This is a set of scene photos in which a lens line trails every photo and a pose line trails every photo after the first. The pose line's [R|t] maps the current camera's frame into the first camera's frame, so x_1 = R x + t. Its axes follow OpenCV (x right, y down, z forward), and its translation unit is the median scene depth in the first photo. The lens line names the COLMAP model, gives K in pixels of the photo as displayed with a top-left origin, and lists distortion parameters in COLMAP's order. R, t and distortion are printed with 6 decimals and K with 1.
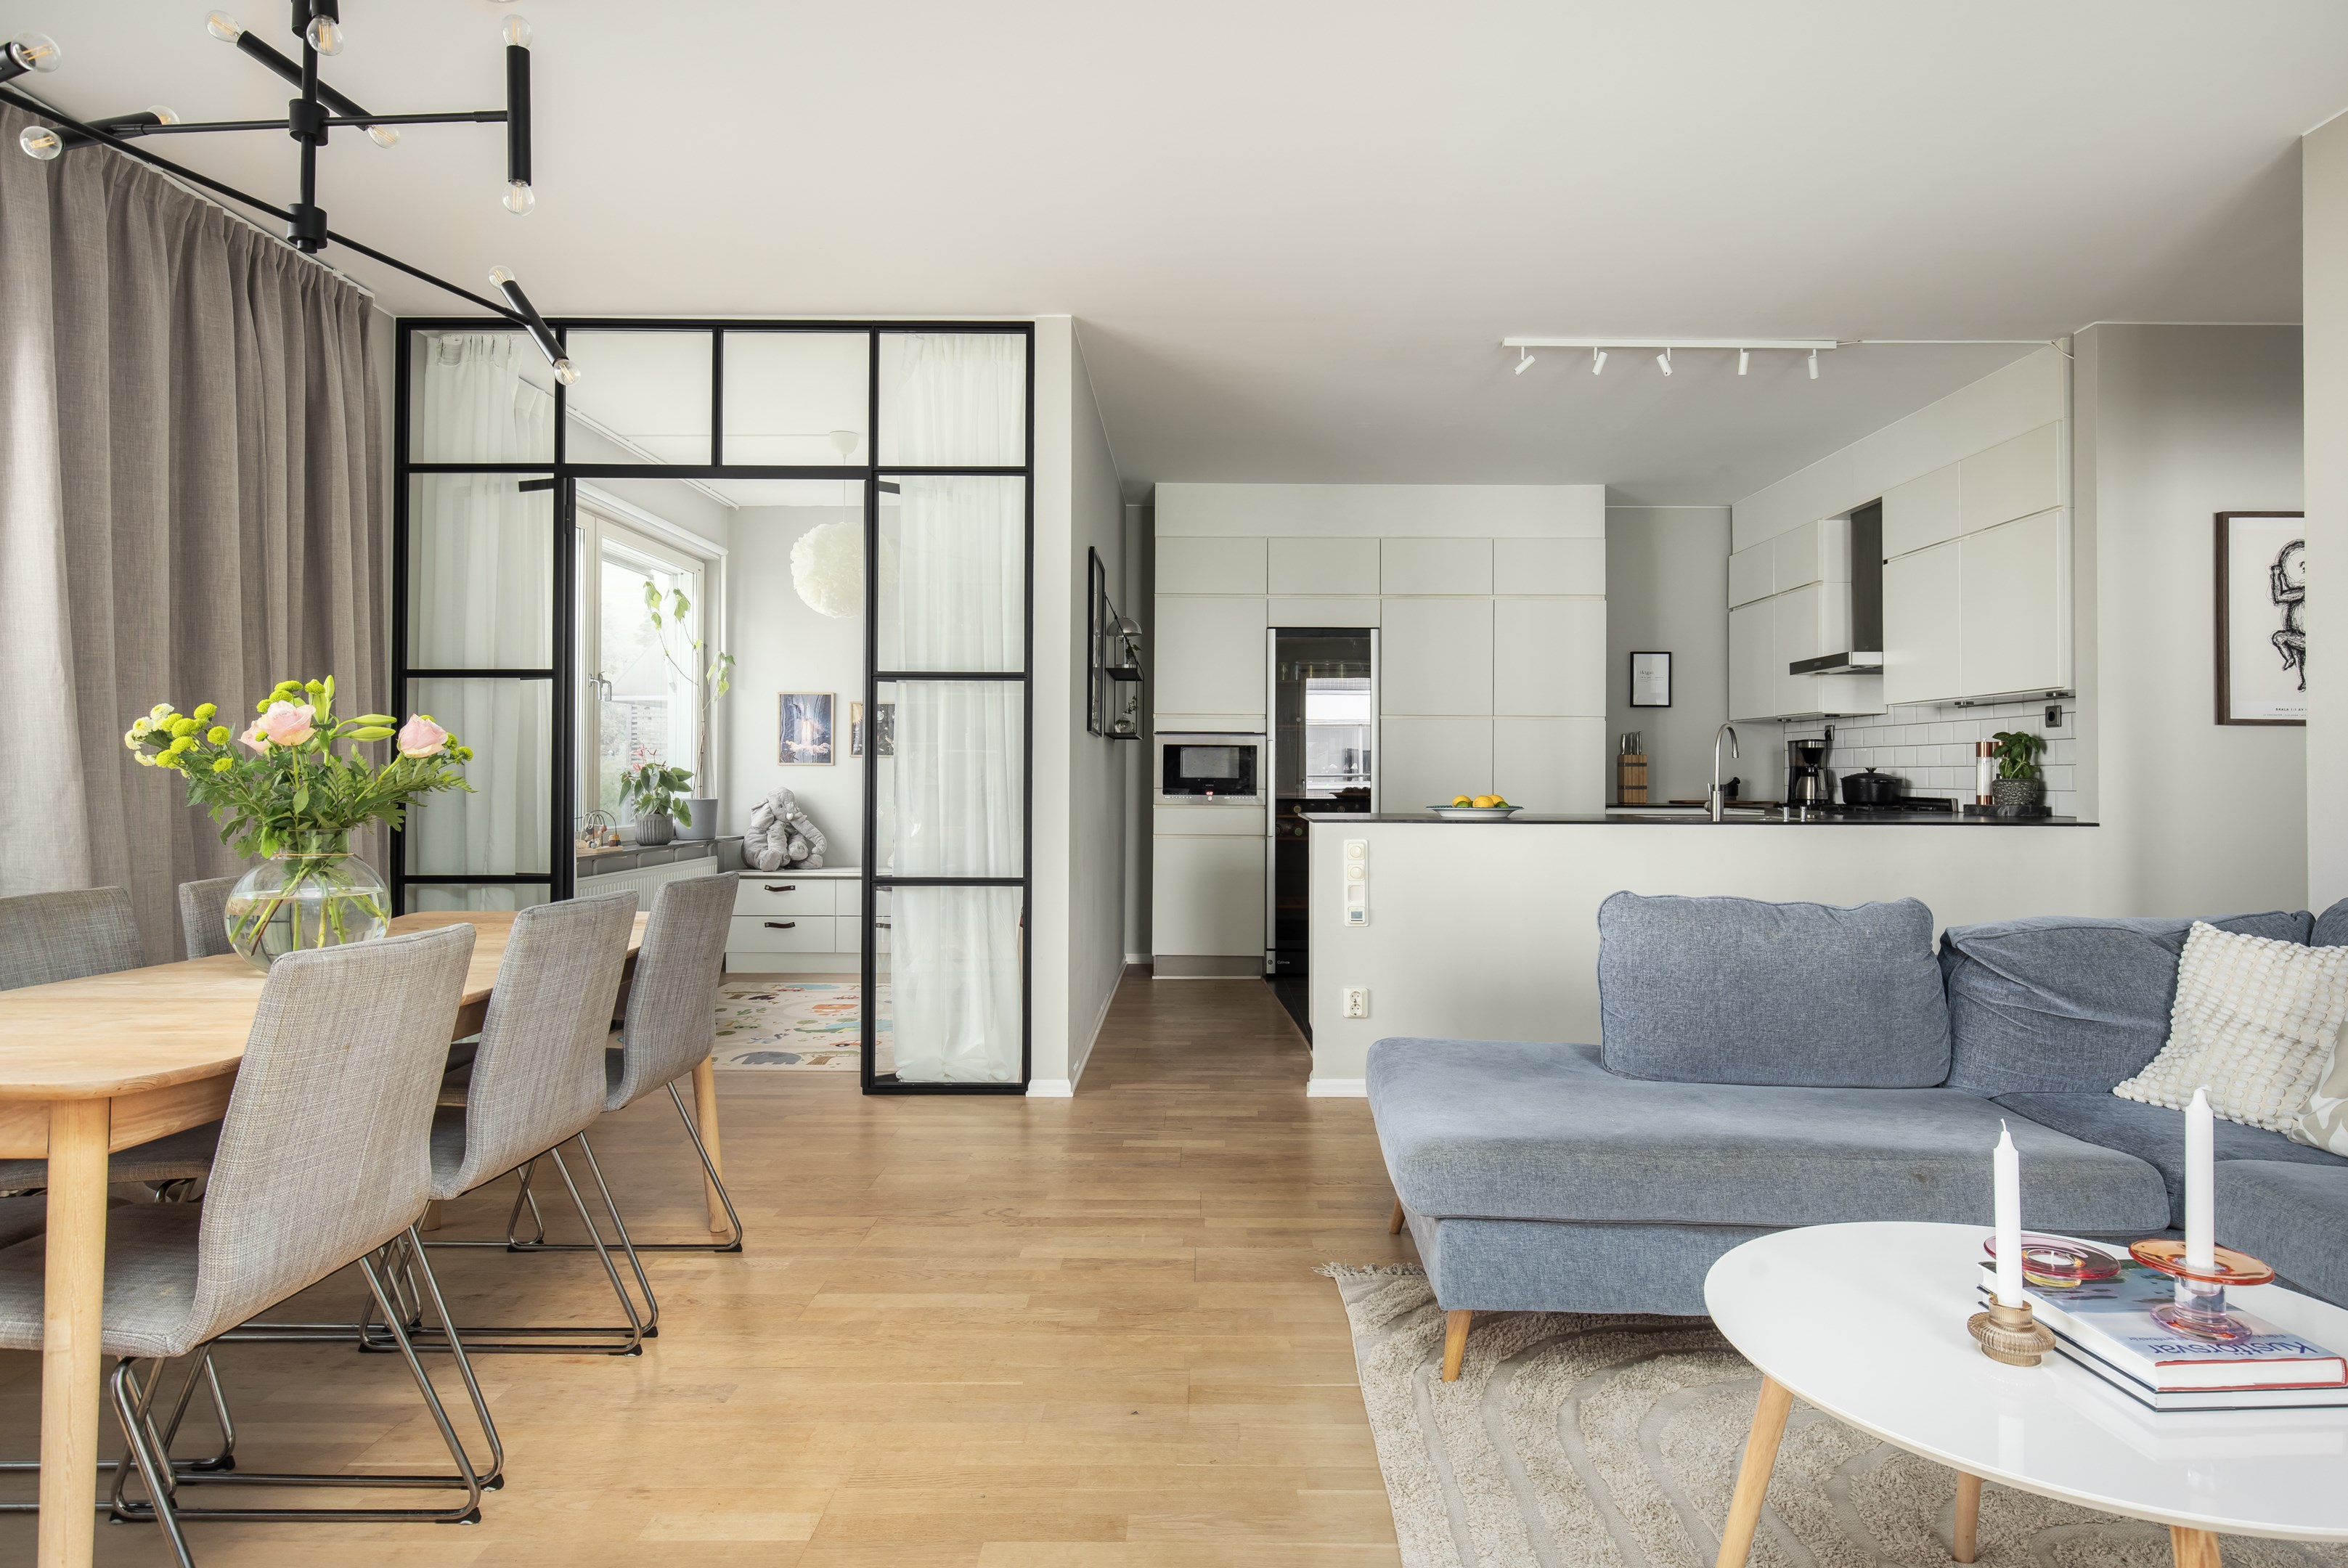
lens RADIAL K [[1341.2, 0, 1193.4], [0, 1341.2, 770.4], [0, 0, 1]] dist [0.012427, -0.000992]
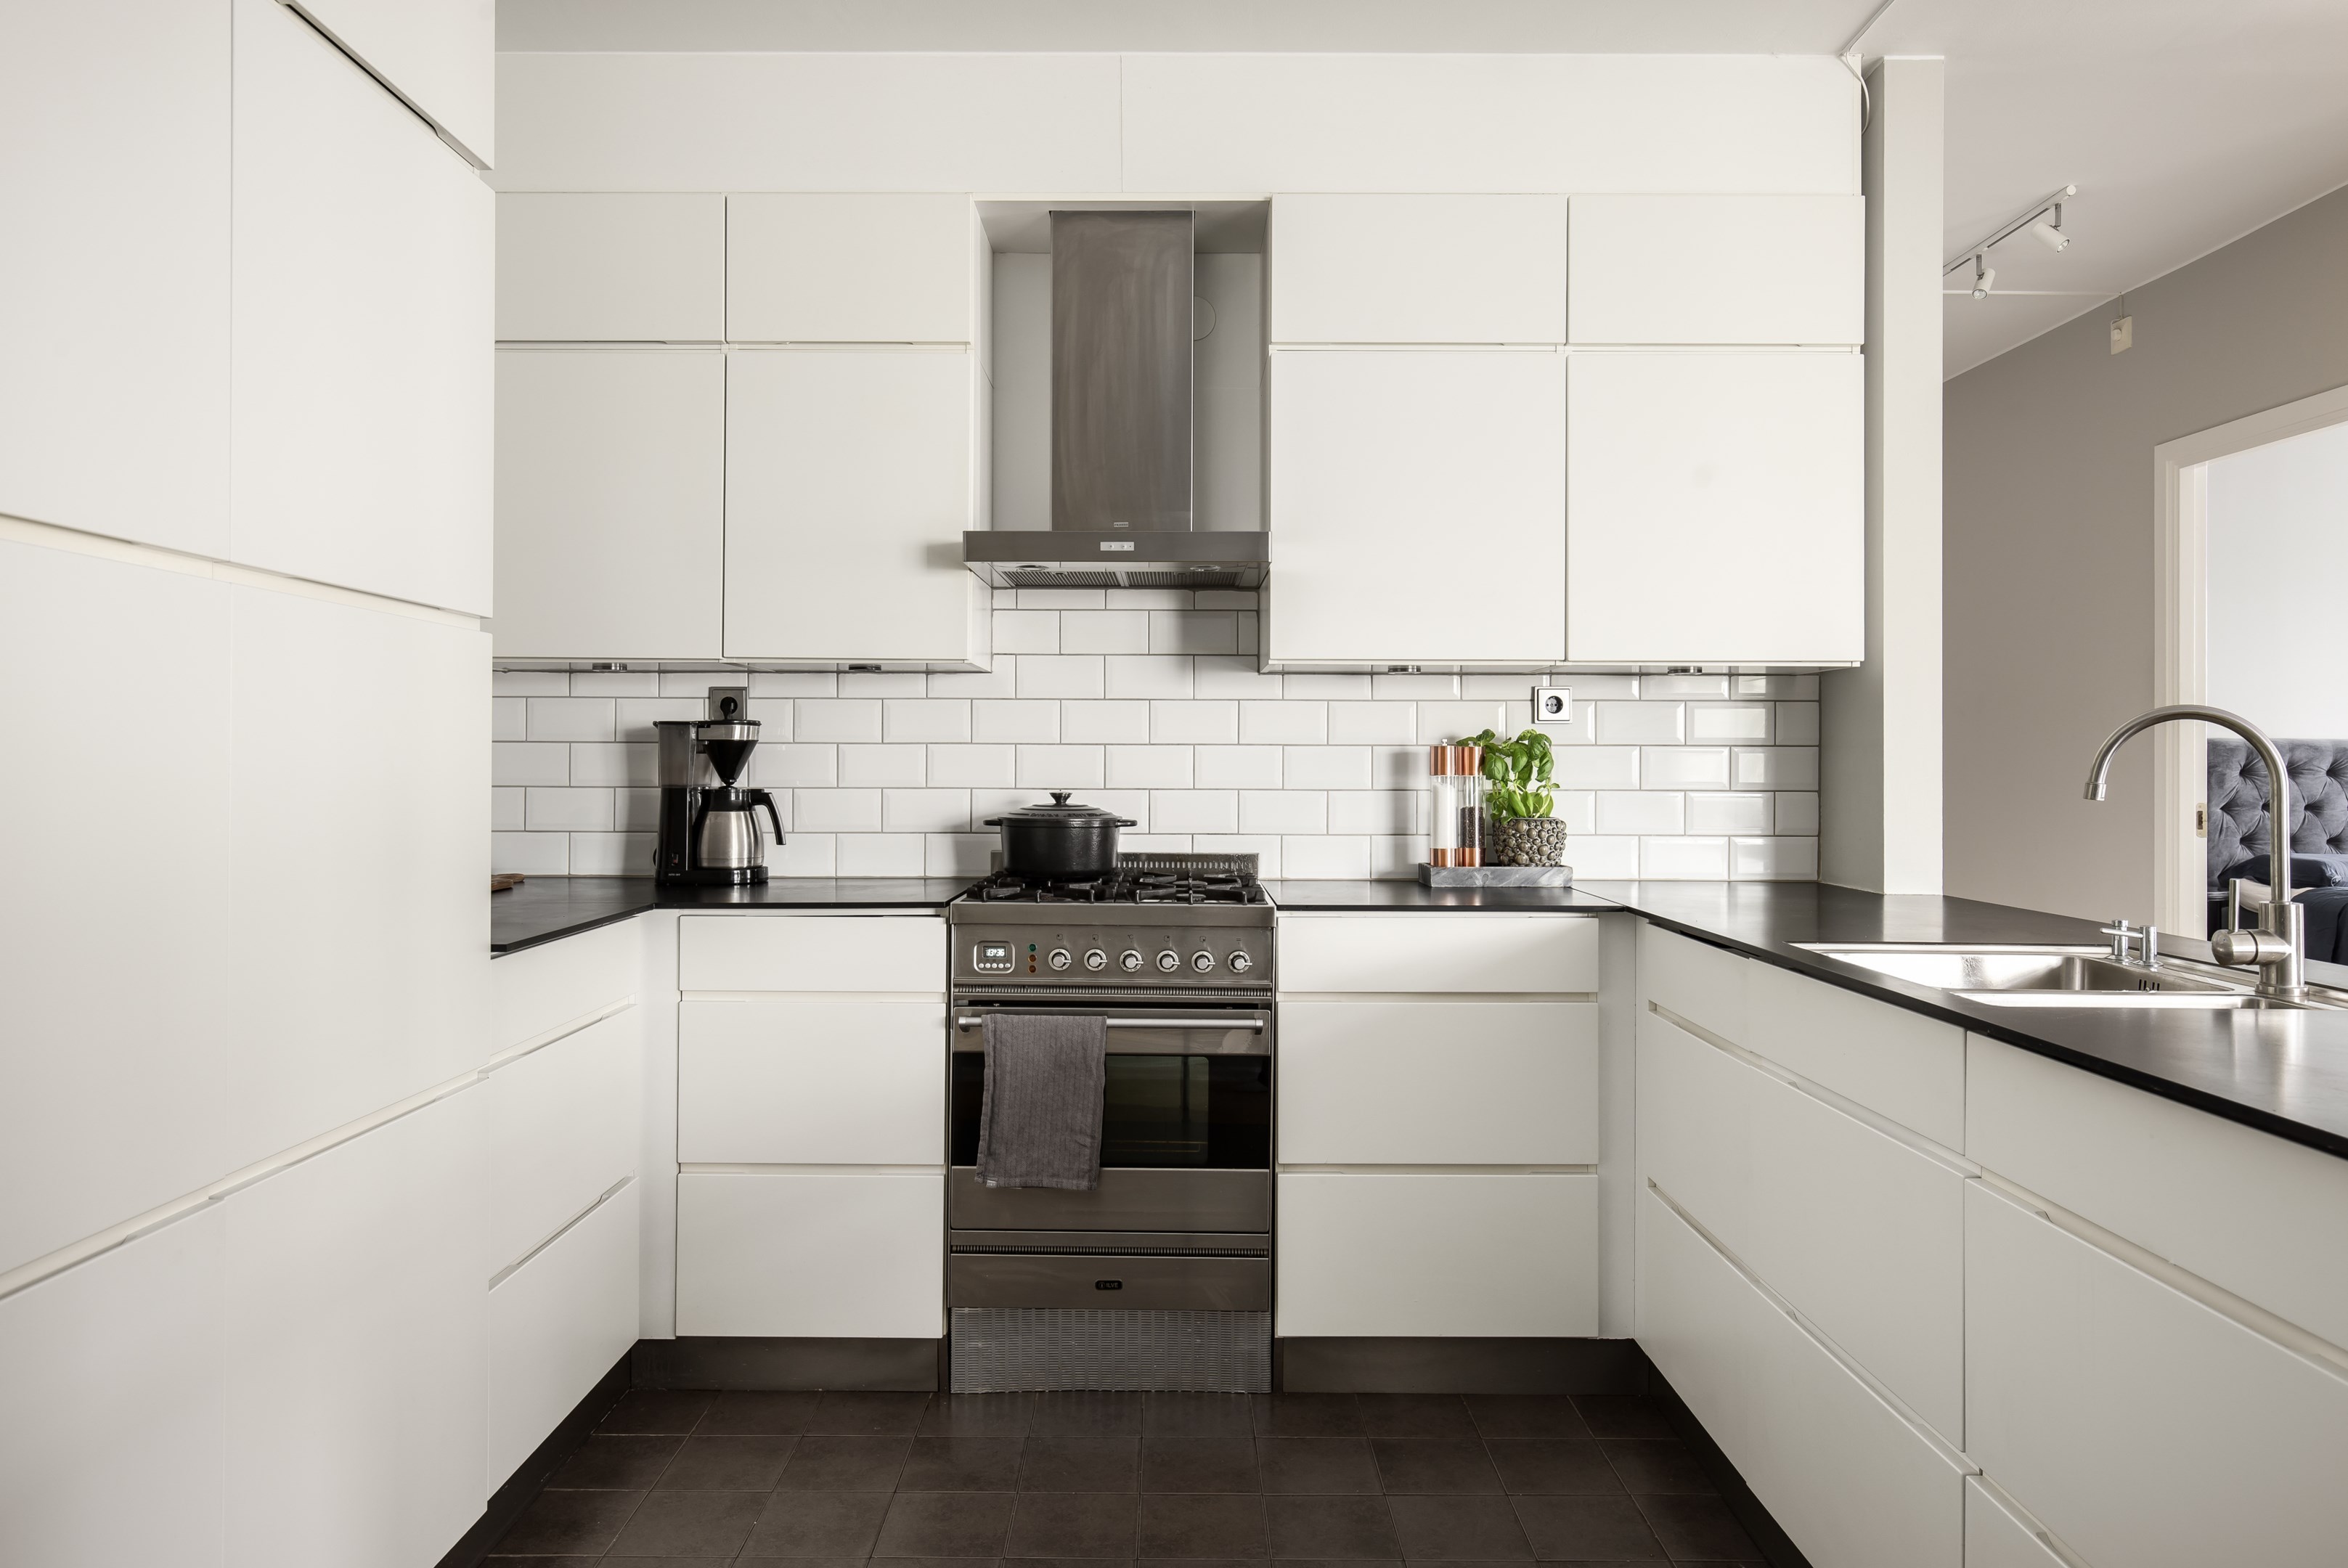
lens RADIAL K [[1514.8, 0, 1174.7], [0, 1514.8, 745.7], [0, 0, 1]] dist [0.006128, -0.001253]
pose [[-0.006168, 0.006647, 0.999959, -0.001124], [-0.005940, 0.999960, -0.006683, -0.013280], [-0.999963, -0.005981, -0.006129, 0.894847]]
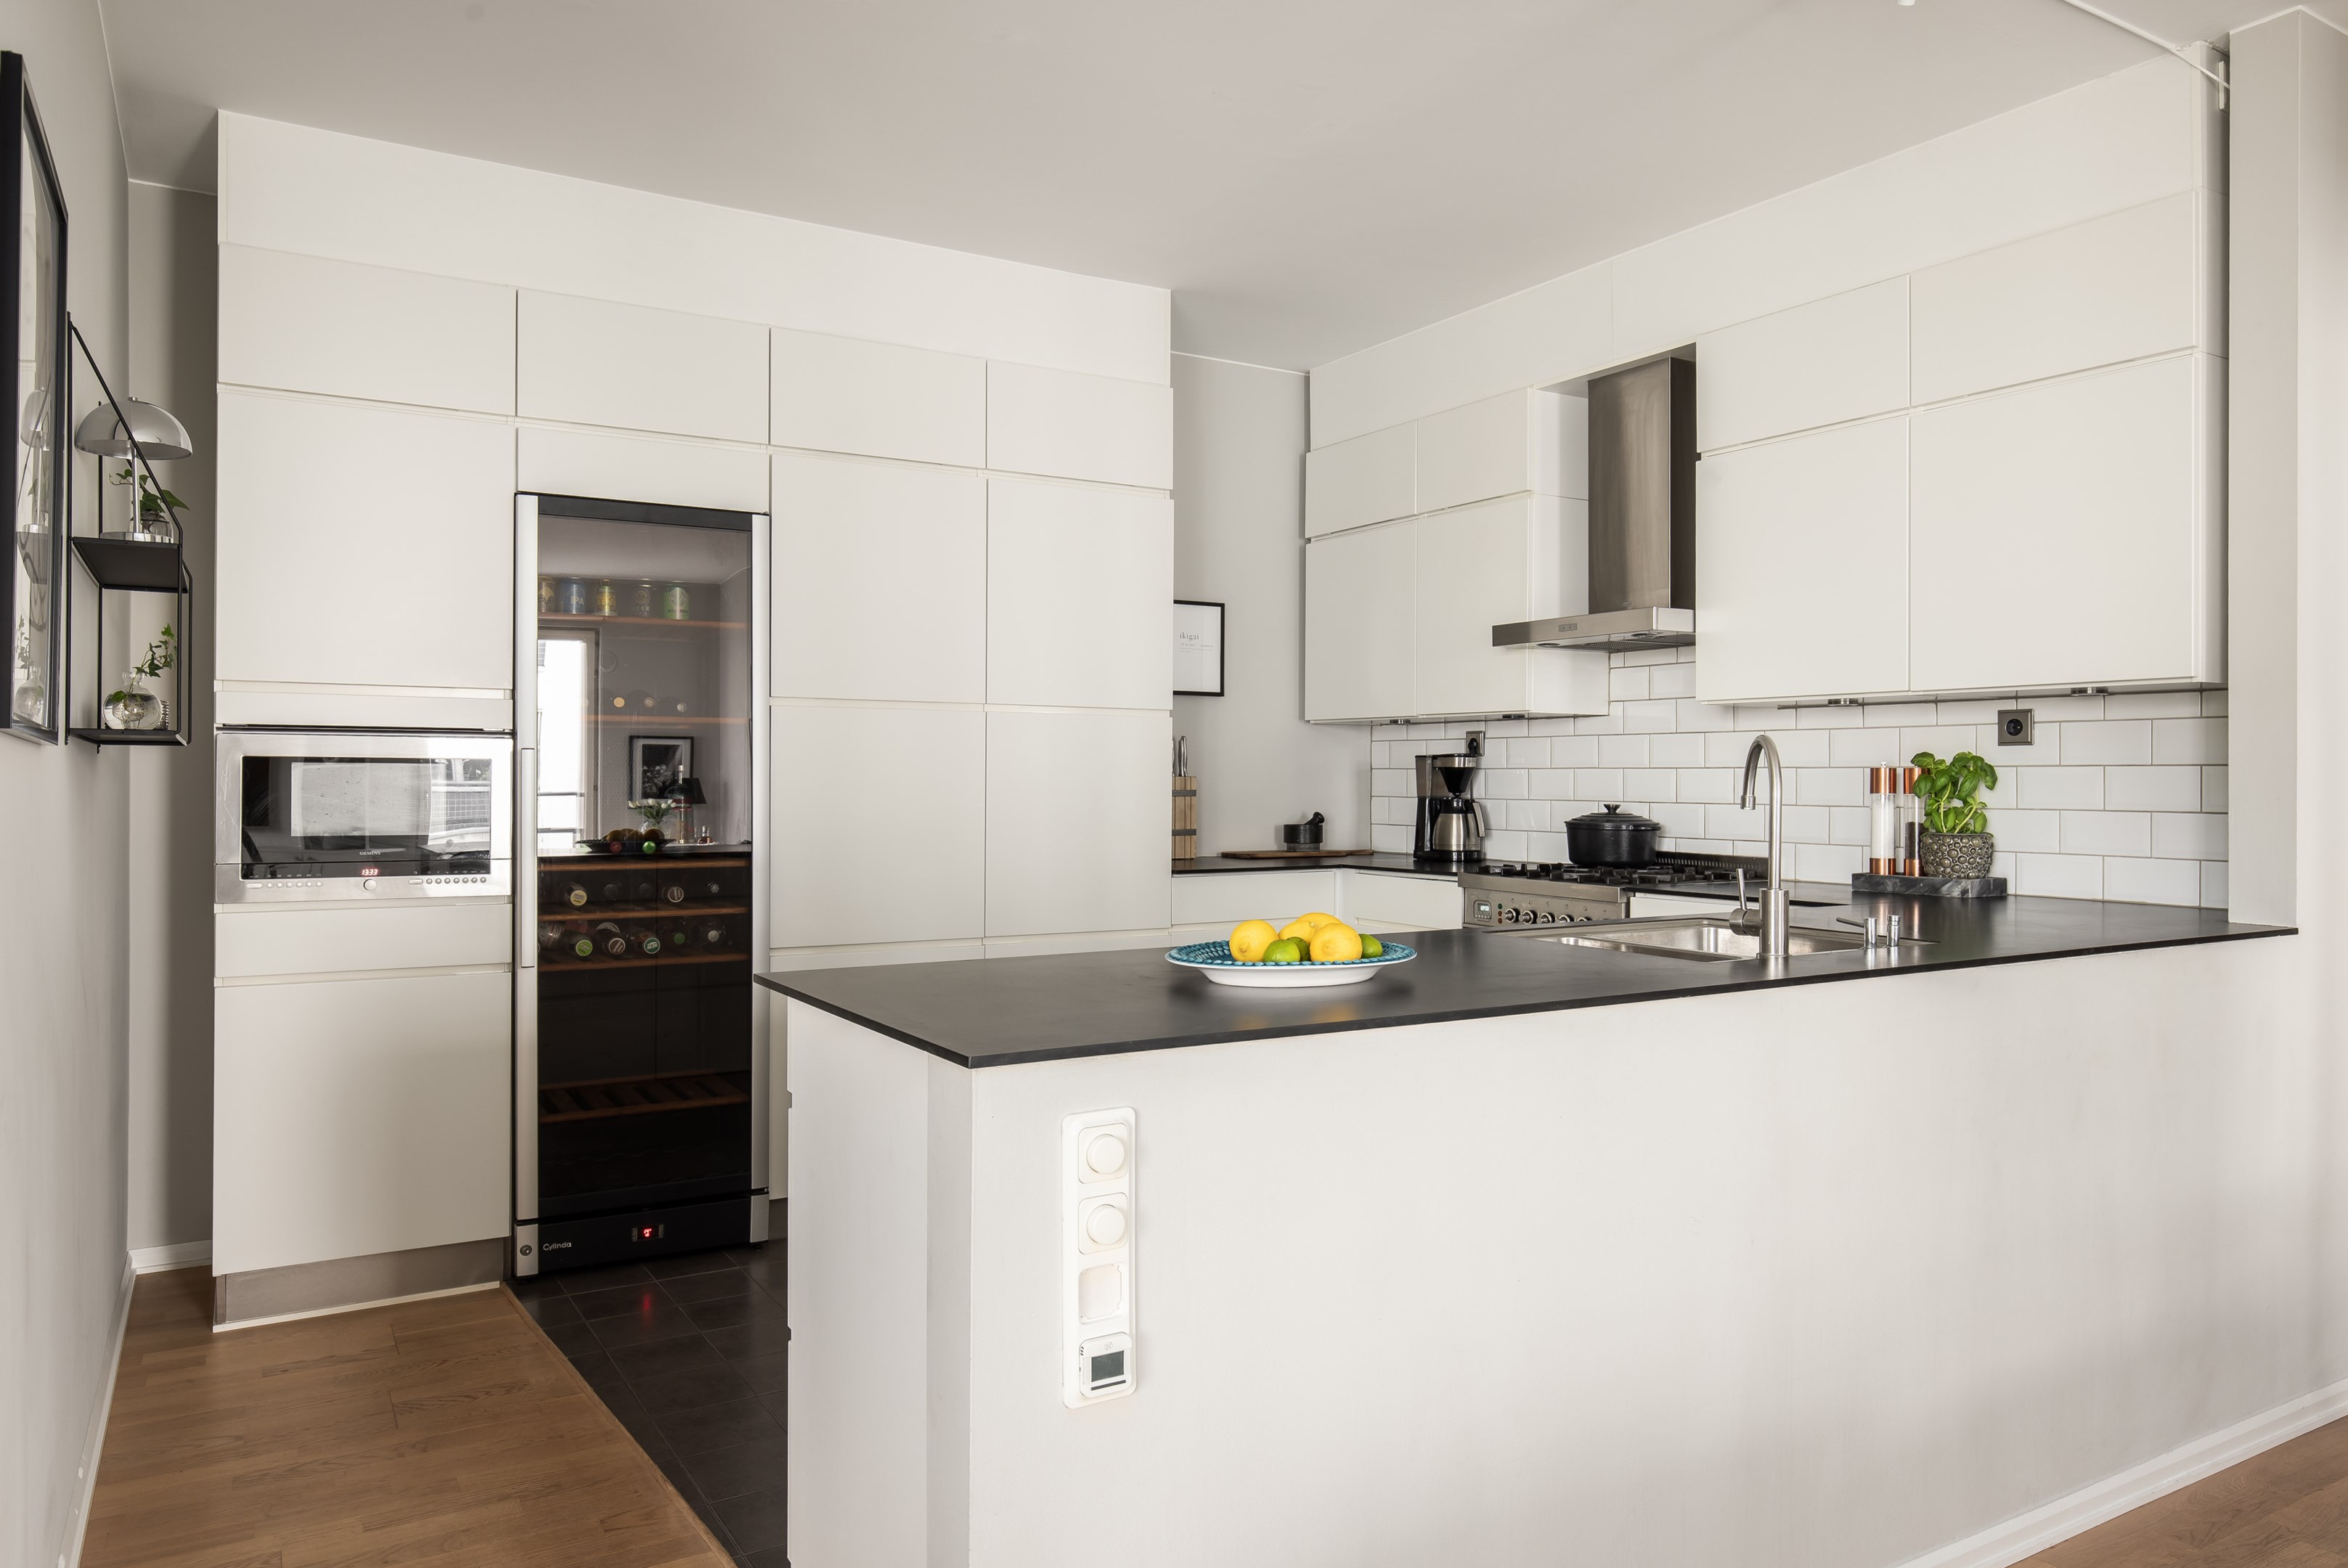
lens RADIAL K [[1565.8, 0, 1181.2], [0, 1565.8, 781.6], [0, 0, 1]] dist [-0.008402, -0.002446]
pose [[0.850453, -0.003842, 0.526037, -0.030597], [-0.000342, 0.999969, 0.007856, -0.016275], [-0.526051, -0.006861, 0.850425, 0.465087]]
